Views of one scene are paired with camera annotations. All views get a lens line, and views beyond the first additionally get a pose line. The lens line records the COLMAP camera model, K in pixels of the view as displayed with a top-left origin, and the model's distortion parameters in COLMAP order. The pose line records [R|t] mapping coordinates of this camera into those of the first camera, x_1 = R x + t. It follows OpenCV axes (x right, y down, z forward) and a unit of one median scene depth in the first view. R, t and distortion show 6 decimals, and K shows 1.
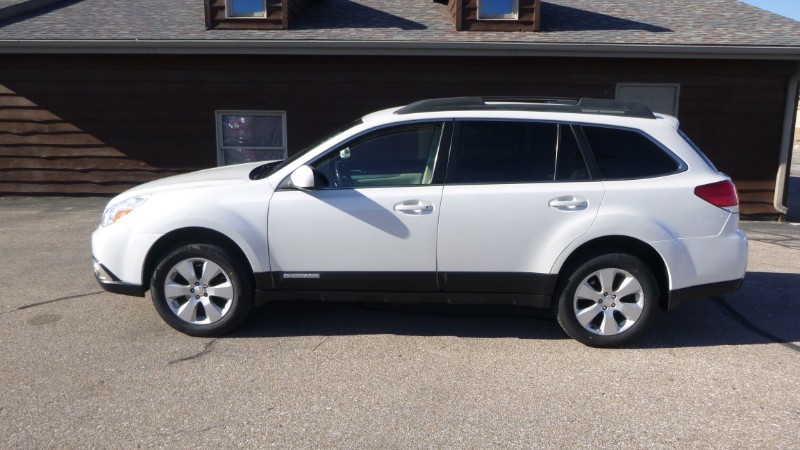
lens RADIAL K [[613.5, 0, 405.1], [0, 613.5, 225.4], [0, 0, 1]] dist [-0.015171, 0.002086]
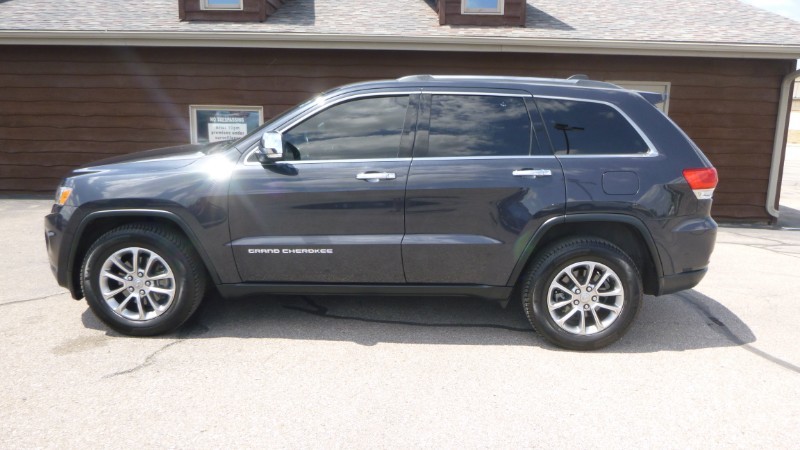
lens RADIAL K [[613.5, 0, 405.5], [0, 613.5, 231.3], [0, 0, 1]] dist [-0.015171, 0.002086]
pose [[0.999936, 0.007718, 0.008289, 0.024831], [-0.007808, 0.999910, 0.010949, -0.003258], [-0.008204, -0.011013, 0.999906, 0.033025]]
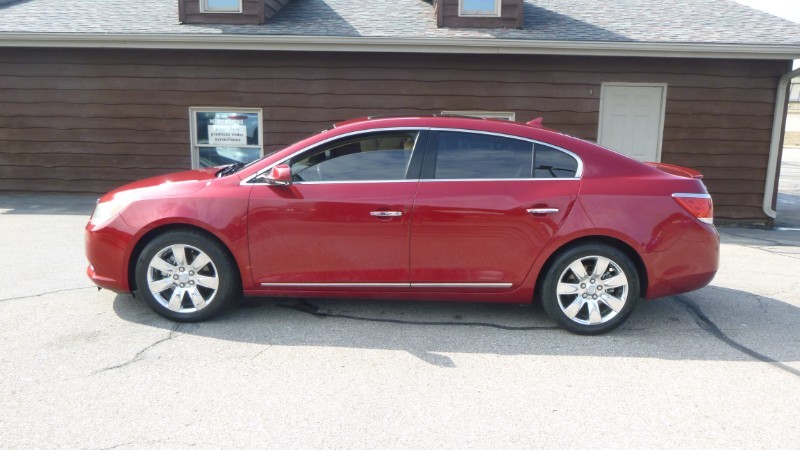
lens RADIAL K [[613.5, 0, 406.1], [0, 613.5, 227.0], [0, 0, 1]] dist [-0.015171, 0.002086]
pose [[0.999965, 0.008267, 0.001105, 0.036921], [-0.008267, 0.999966, 0.000118, -0.000252], [-0.001104, -0.000127, 0.999999, 0.028482]]
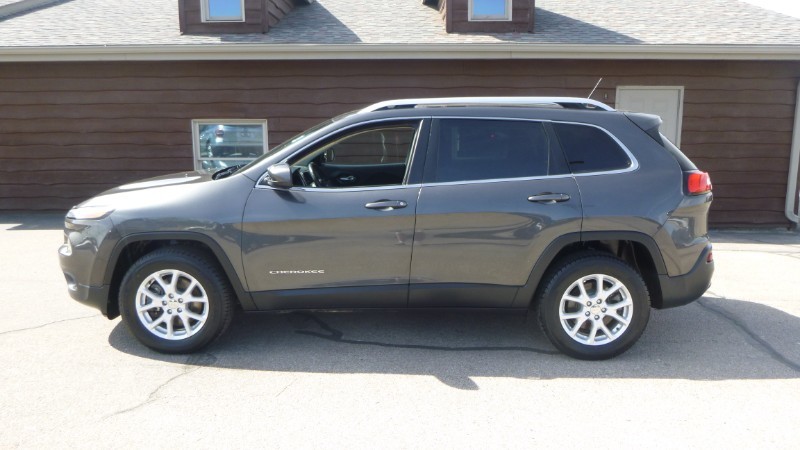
lens RADIAL K [[613.5, 0, 406.2], [0, 613.5, 224.6], [0, 0, 1]] dist [-0.015171, 0.002086]
pose [[0.999914, -0.011586, 0.006168, 0.012601], [0.011675, 0.999826, -0.014582, -0.009633], [-0.005998, 0.014652, 0.999875, 0.062528]]
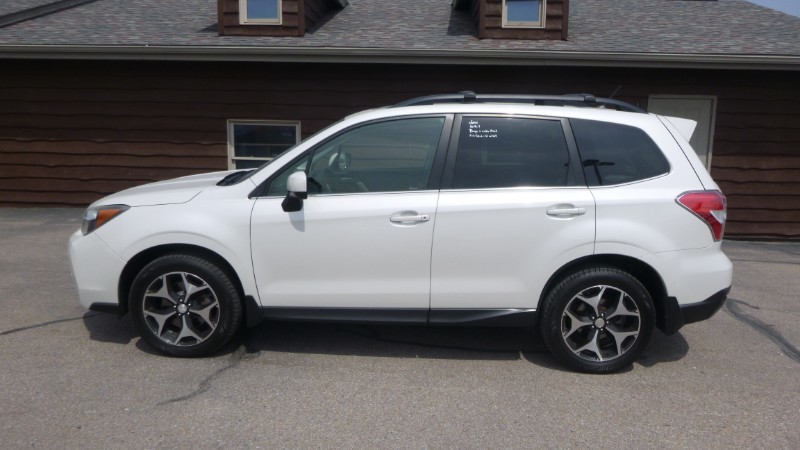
lens RADIAL K [[613.5, 0, 404.7], [0, 613.5, 226.0], [0, 0, 1]] dist [-0.015171, 0.002086]
pose [[0.999569, 0.013632, -0.026010, -0.004575], [-0.014069, 0.999761, -0.016712, -0.009220], [0.025776, 0.017071, 0.999522, 0.051703]]
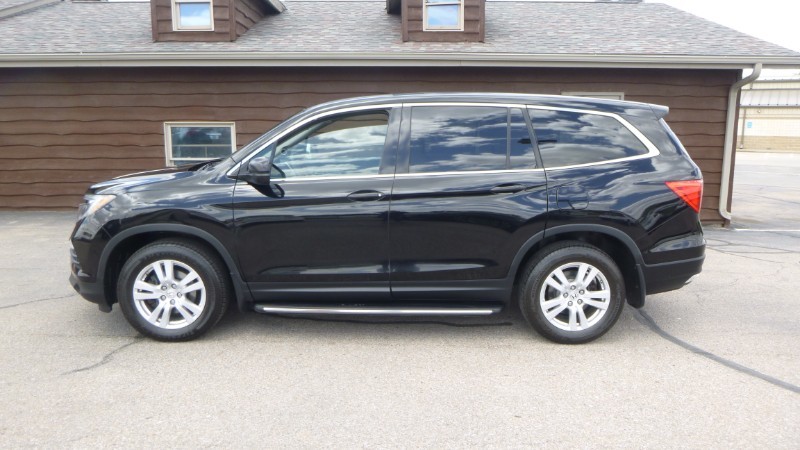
lens RADIAL K [[613.5, 0, 405.8], [0, 613.5, 224.6], [0, 0, 1]] dist [-0.015171, 0.002086]
pose [[0.999685, -0.011312, 0.022398, 0.063933], [0.011751, 0.999740, -0.019560, 0.003175], [-0.022171, 0.019818, 0.999558, -0.004431]]
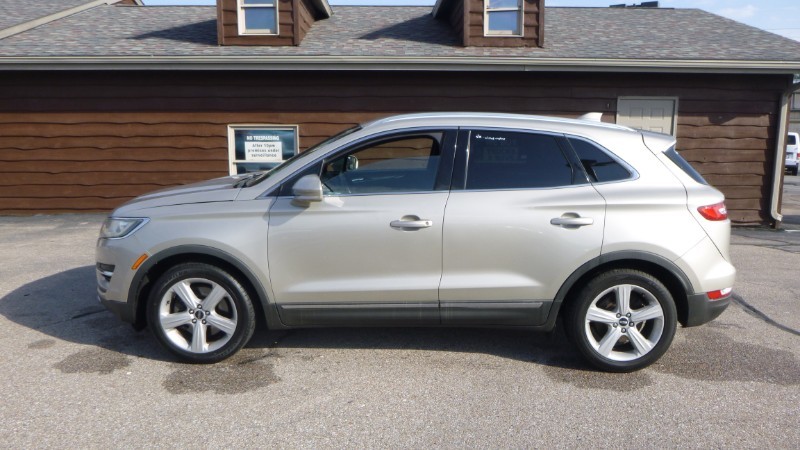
lens RADIAL K [[613.5, 0, 404.8], [0, 613.5, 233.3], [0, 0, 1]] dist [-0.015171, 0.002086]
pose [[0.999374, -0.011687, 0.033380, -0.055816], [0.012083, 0.999858, -0.011707, 0.007216], [-0.033238, 0.012103, 0.999374, -0.024472]]
